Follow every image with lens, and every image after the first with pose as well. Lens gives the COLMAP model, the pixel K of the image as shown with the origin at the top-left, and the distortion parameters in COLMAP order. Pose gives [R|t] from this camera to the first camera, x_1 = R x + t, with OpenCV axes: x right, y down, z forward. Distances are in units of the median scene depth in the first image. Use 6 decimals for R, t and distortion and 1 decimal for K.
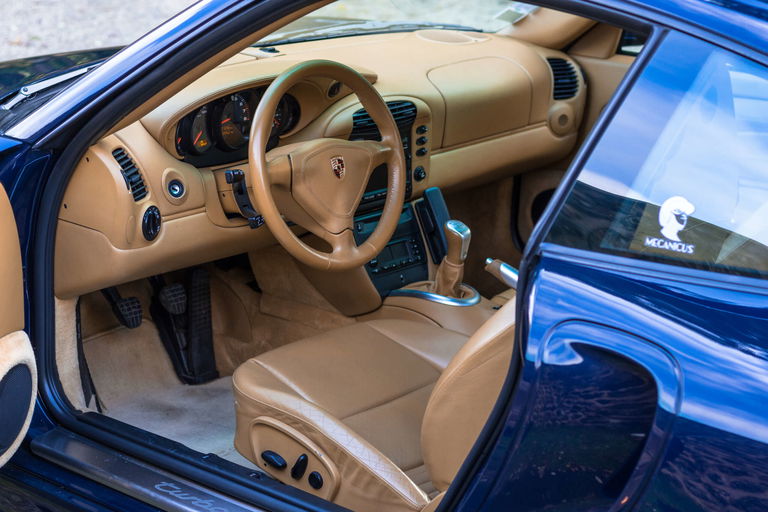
lens RADIAL K [[1790.1, 0, 383.7], [0, 1790.1, 255.7], [0, 0, 1]] dist [0.016752, 0.000000]
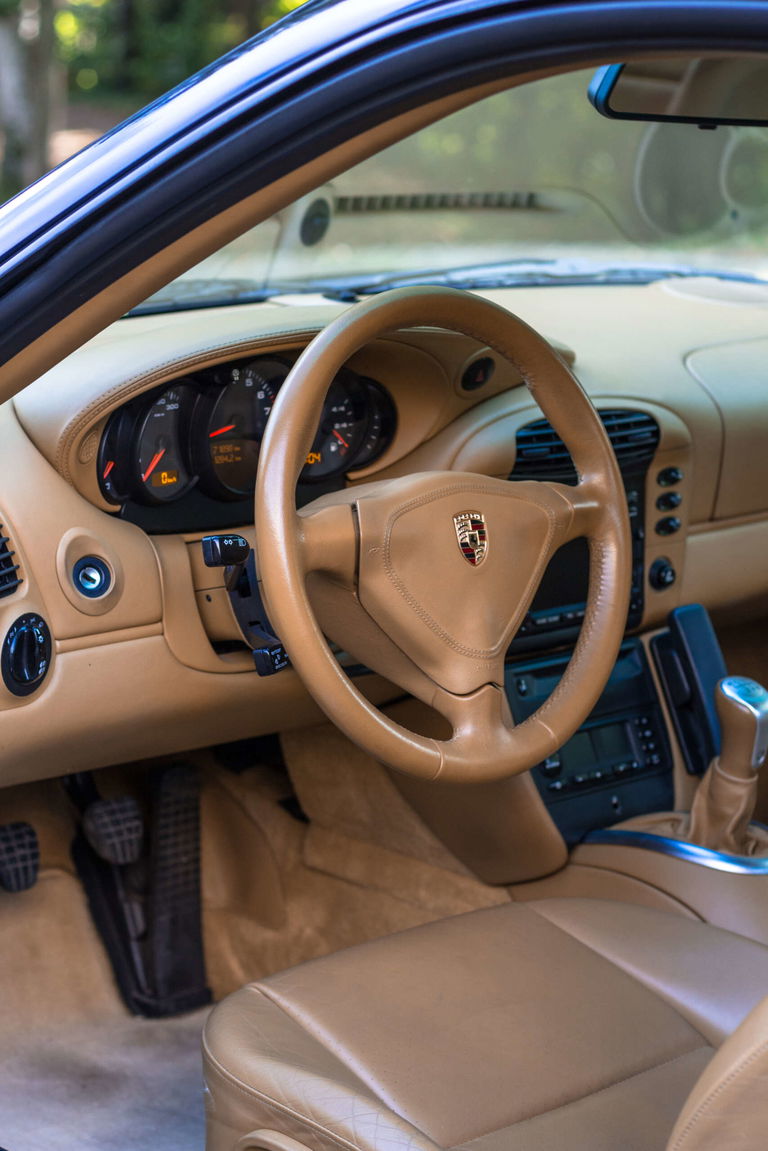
lens RADIAL K [[2682.8, 0, 381.3], [0, 2682.8, 583.5], [0, 0, 1]] dist [0.016752, 0.000000]
pose [[0.996230, 0.031656, -0.080766, 0.004442], [-0.036634, 0.997471, -0.060910, 0.000628], [0.078634, 0.063639, 0.994870, 0.335386]]
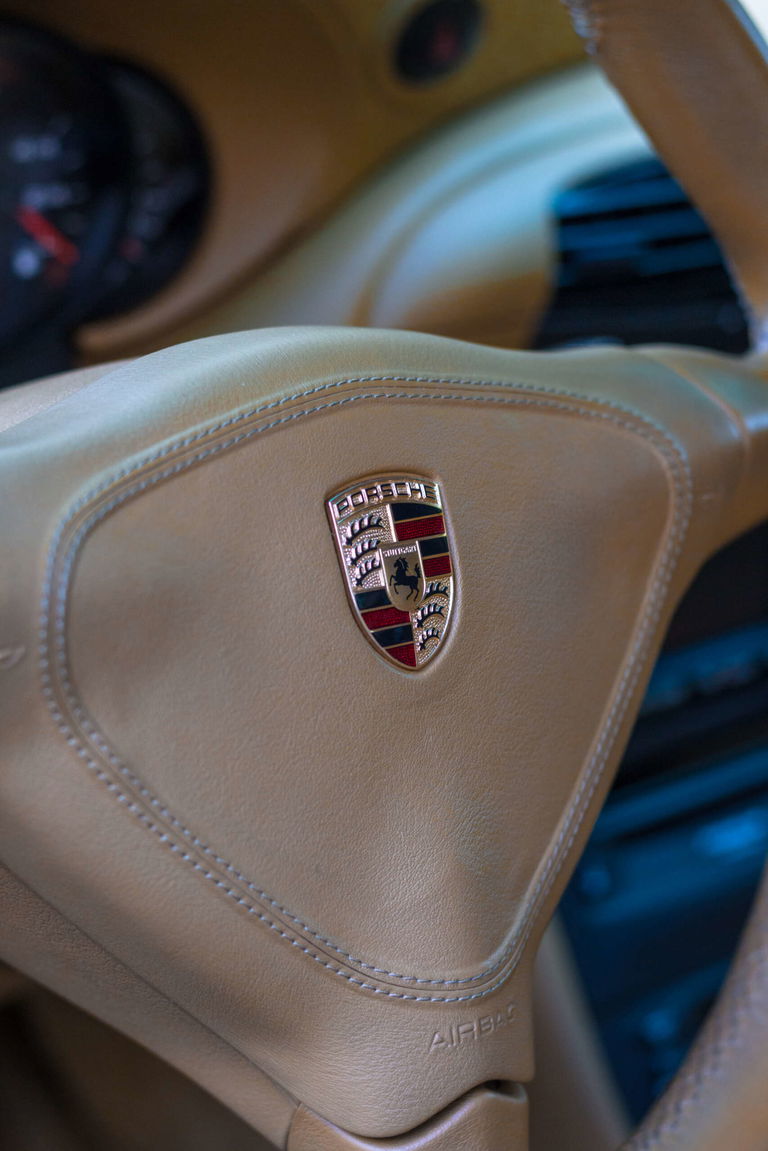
lens RADIAL K [[2682.8, 0, 388.0], [0, 2682.8, 574.5], [0, 0, 1]] dist [0.016752, 0.000000]
pose [[0.994353, -0.001997, -0.106103, -0.006725], [0.002444, 0.999989, 0.004083, -0.045663], [0.106094, -0.004320, 0.994347, 0.753094]]
